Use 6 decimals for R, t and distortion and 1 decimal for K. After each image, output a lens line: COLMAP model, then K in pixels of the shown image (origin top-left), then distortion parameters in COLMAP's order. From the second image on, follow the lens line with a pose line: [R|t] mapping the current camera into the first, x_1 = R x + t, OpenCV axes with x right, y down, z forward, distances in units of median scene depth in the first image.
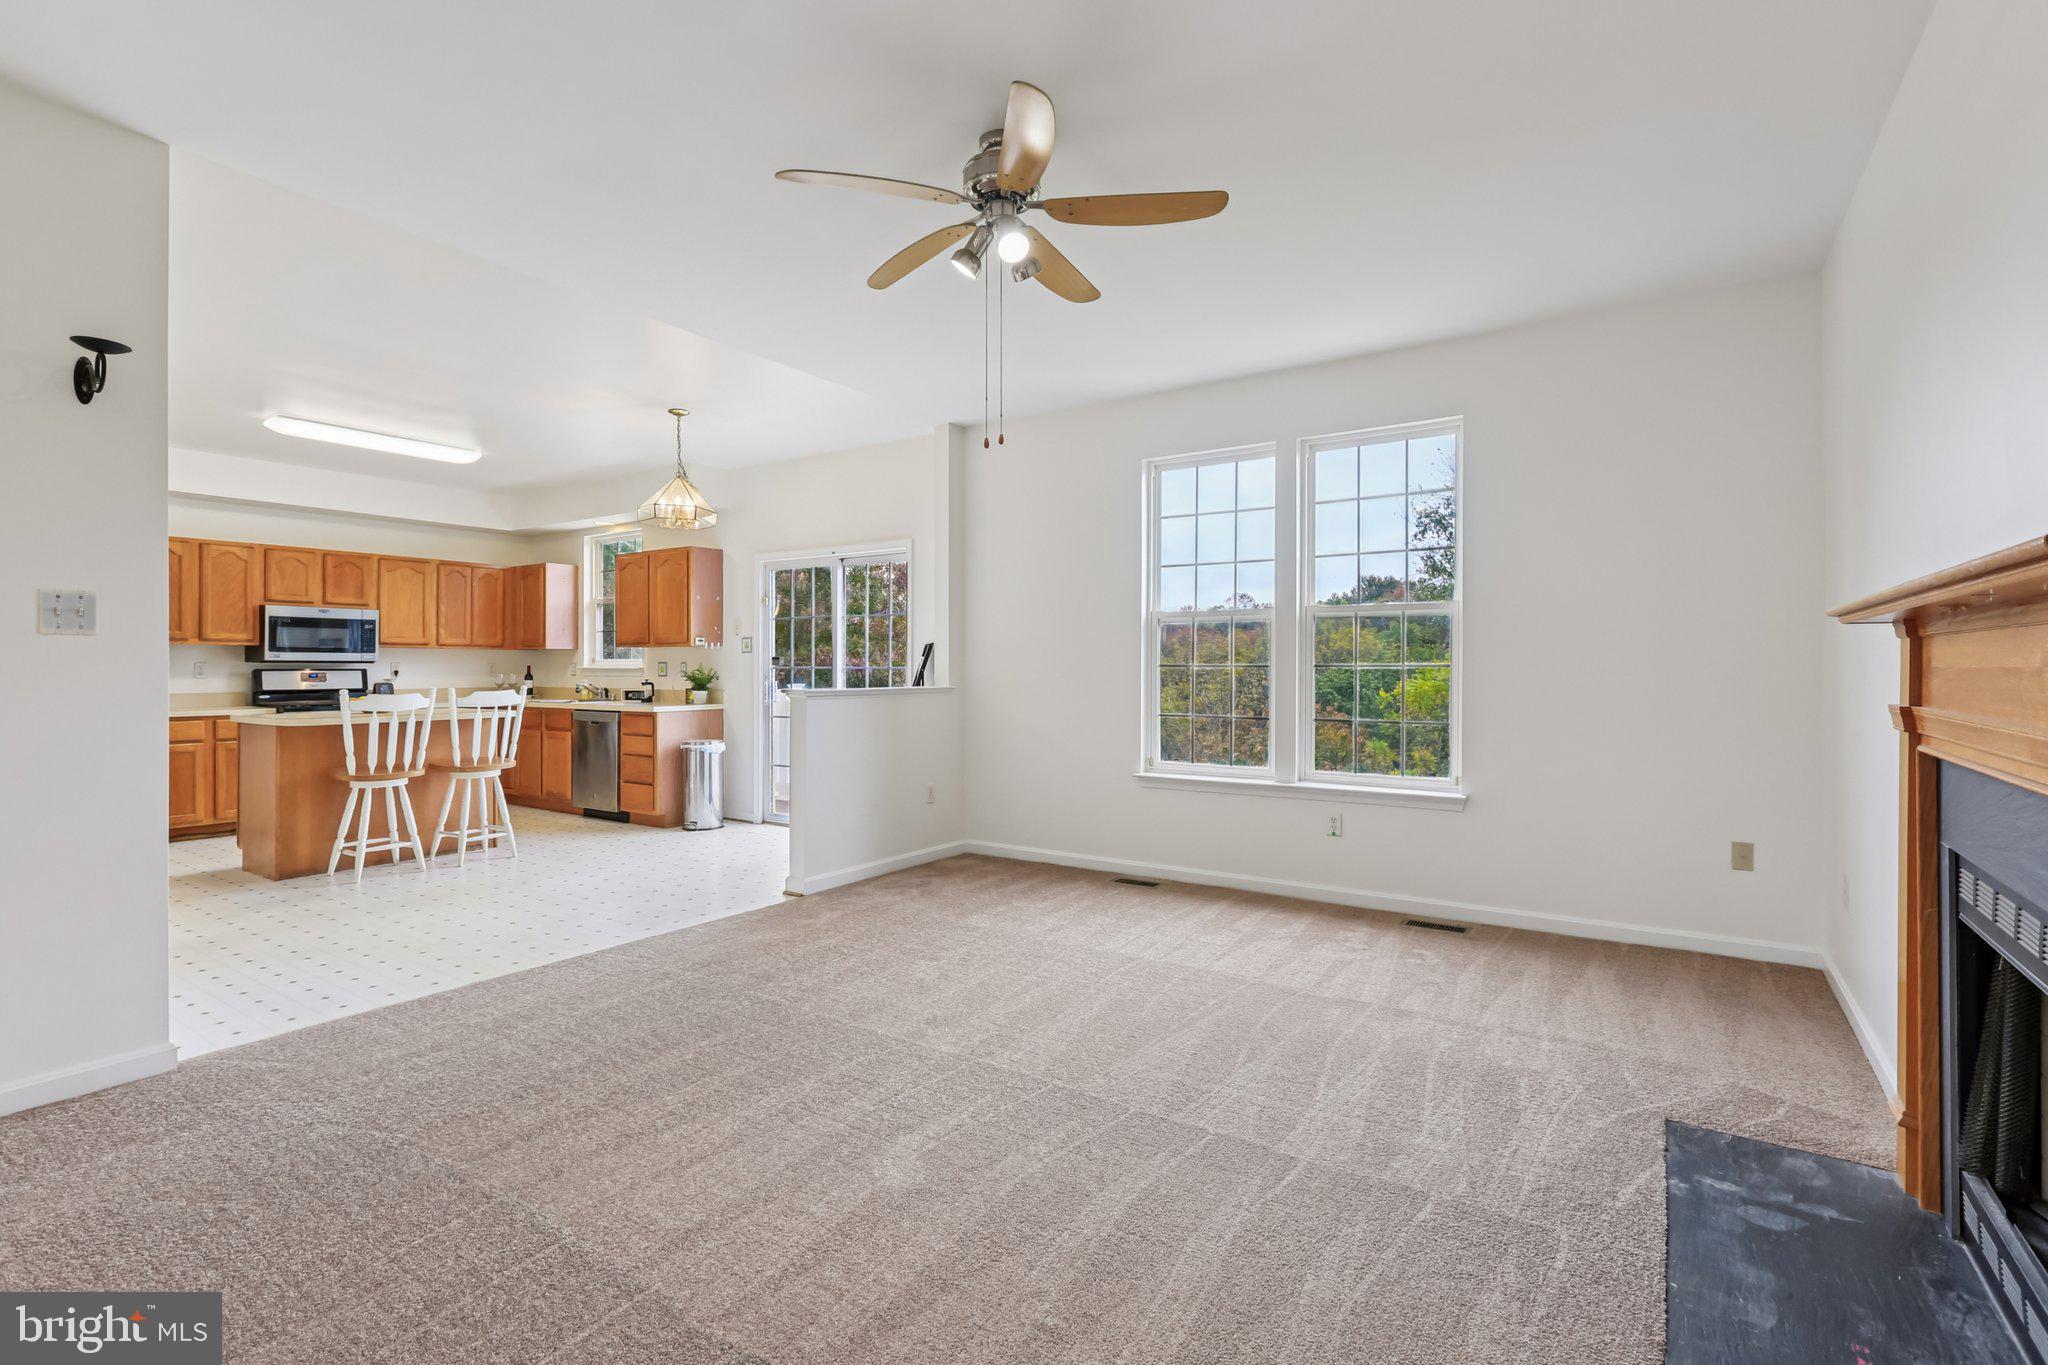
lens RADIAL K [[875.5, 0, 1033.9], [0, 875.5, 666.7], [0, 0, 1]] dist [-0.033903, 0.008400]
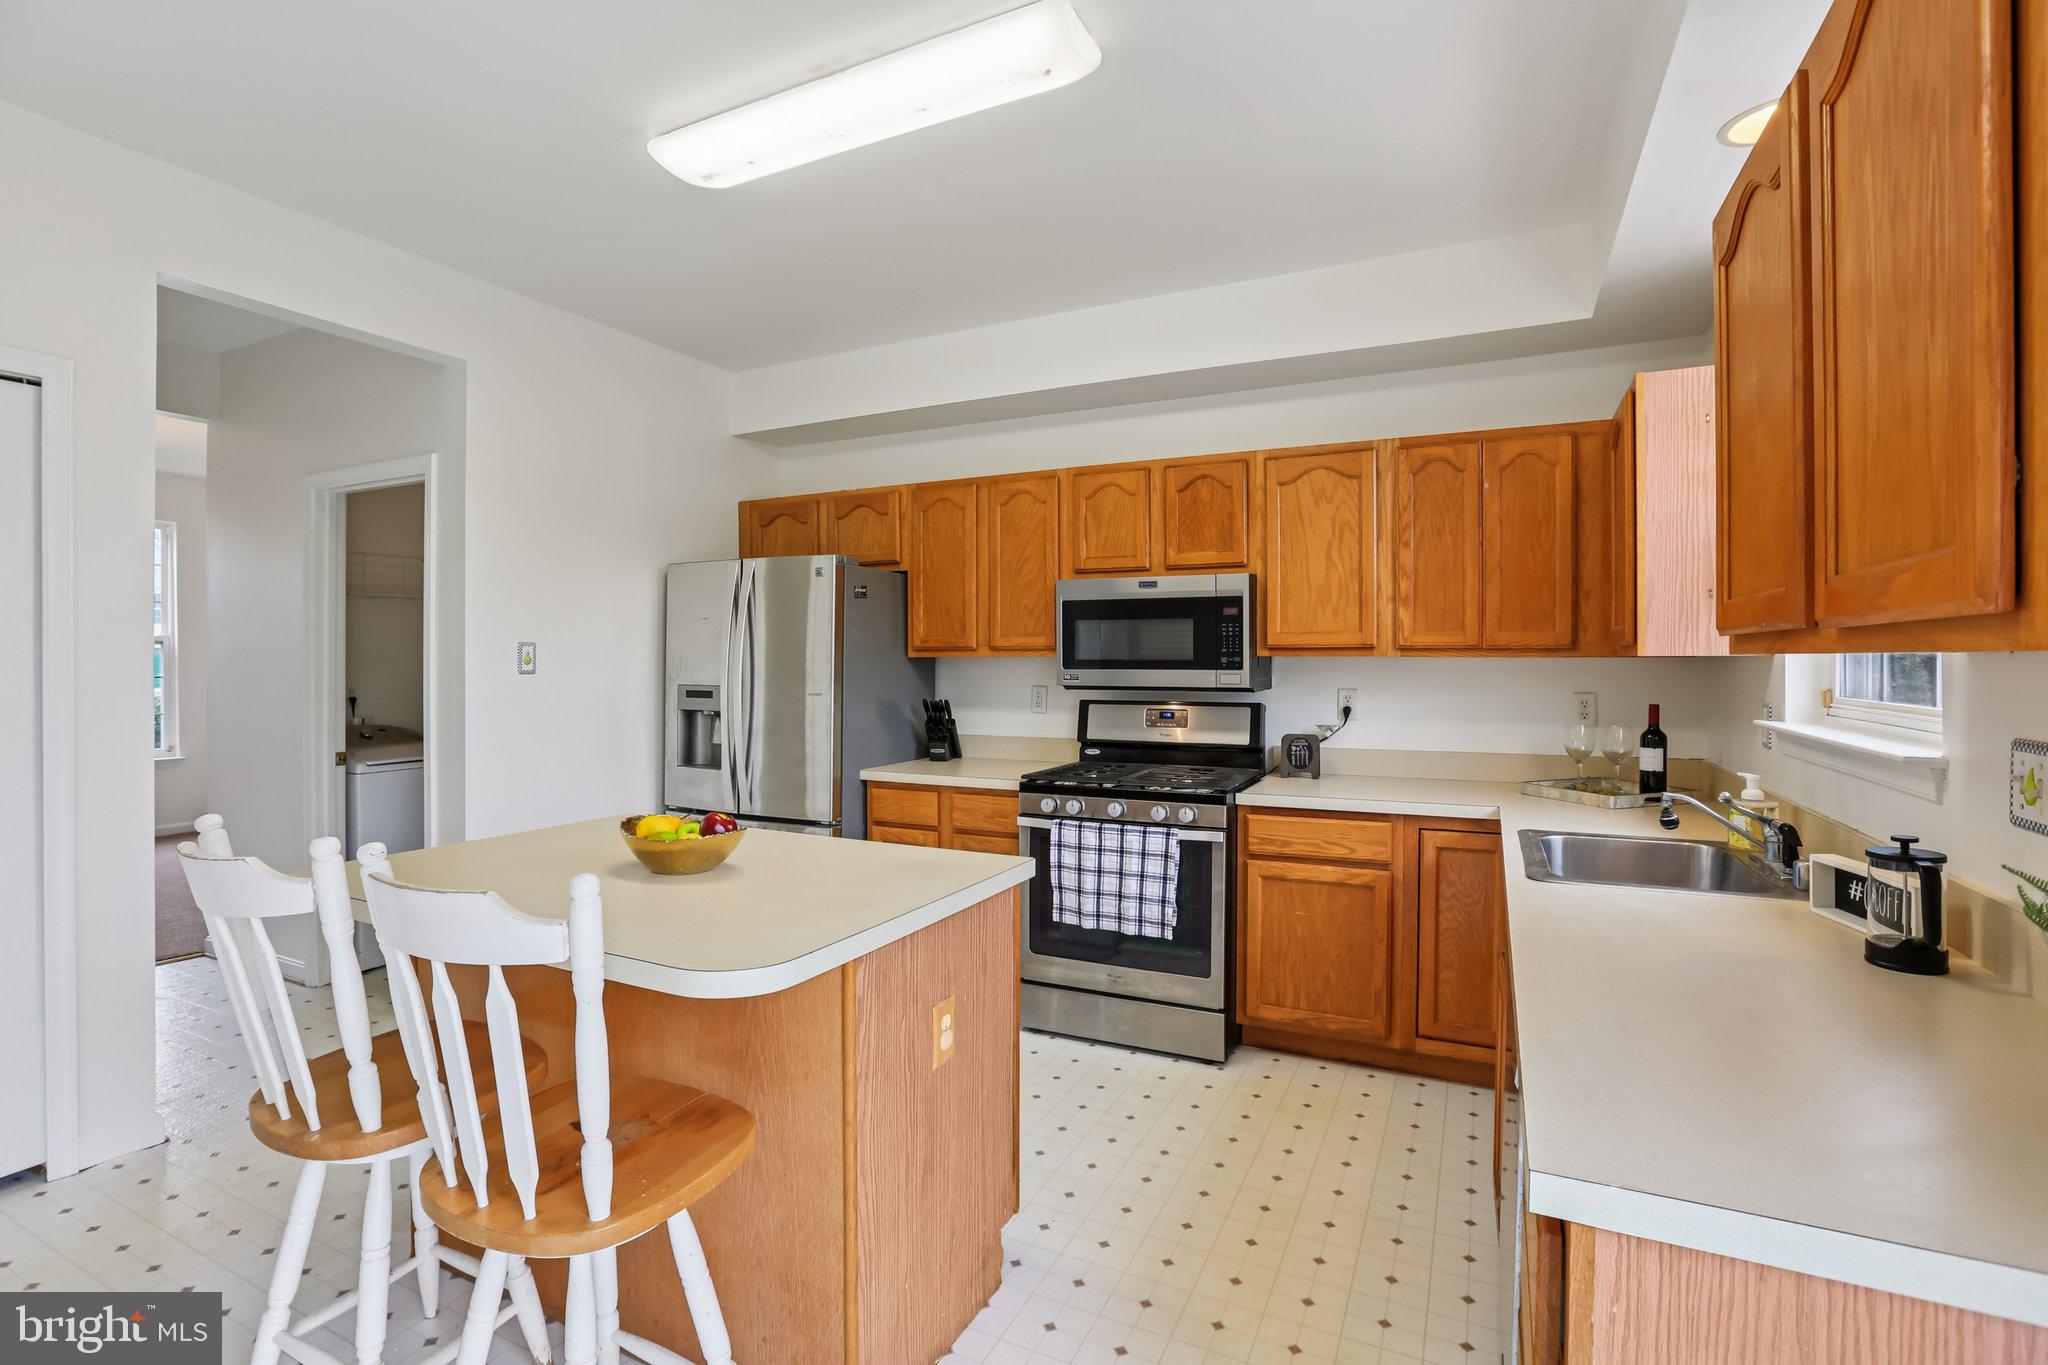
lens RADIAL K [[970.8, 0, 983.1], [0, 970.8, 666.4], [0, 0, 1]] dist [-0.053531, 0.000516]
pose [[0.084601, 0.005369, -0.996400, -0.283604], [-0.001657, 0.999985, 0.005247, -0.020776], [0.996414, 0.001207, 0.084608, 0.840923]]
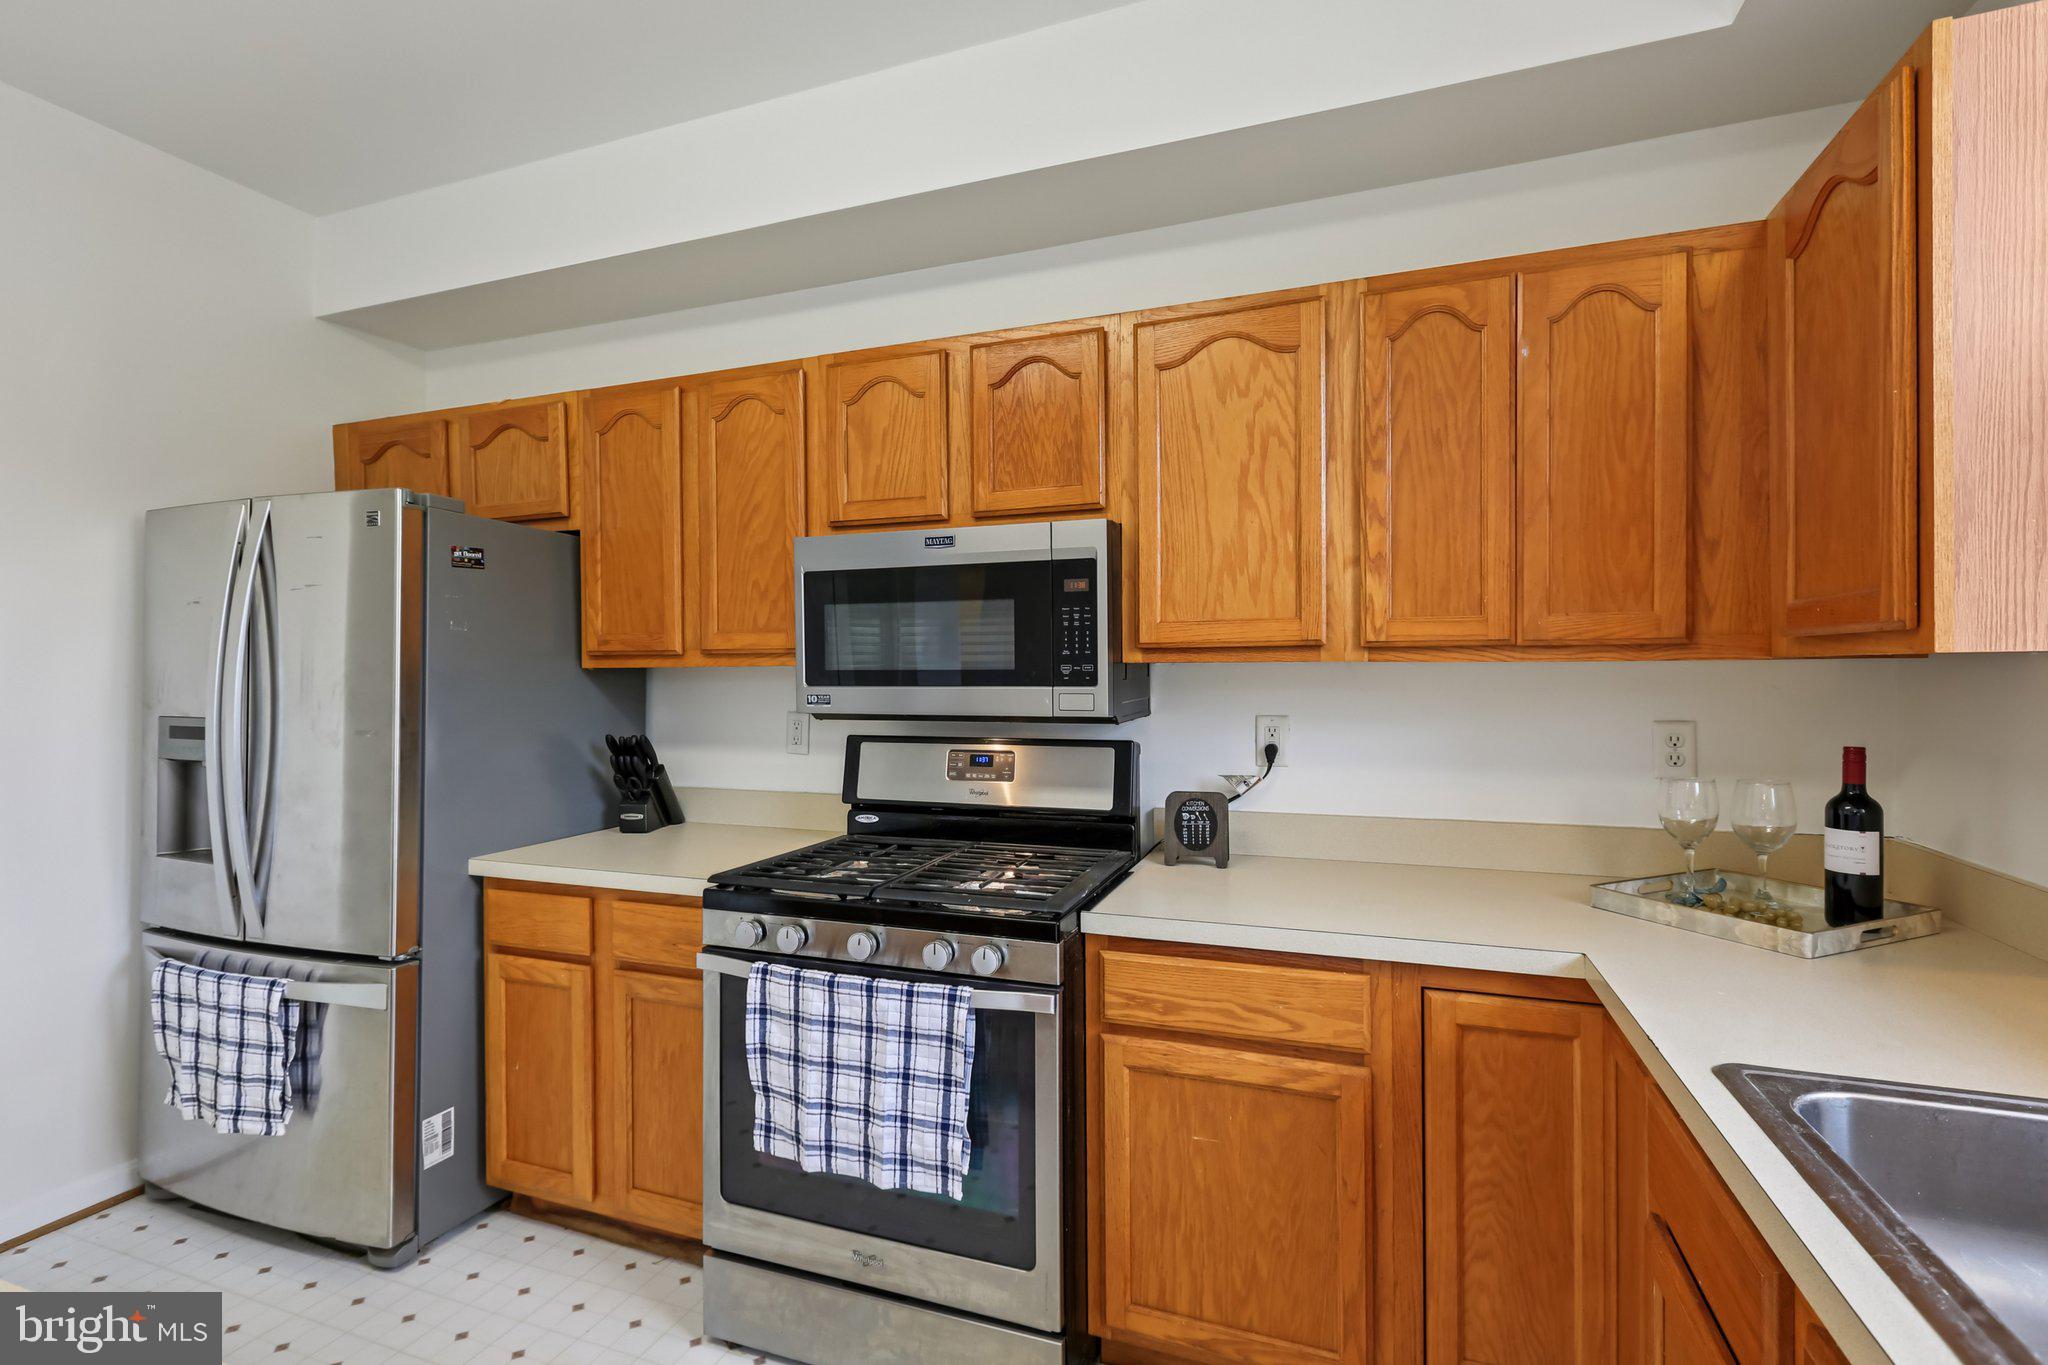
lens RADIAL K [[974.6, 0, 973.1], [0, 974.6, 674.4], [0, 0, 1]] dist [-0.000885, -0.000506]
pose [[0.175996, -0.001302, -0.984390, -0.494641], [0.003577, 0.999993, -0.000683, -0.019955], [0.984384, -0.003401, 0.176000, 0.931092]]
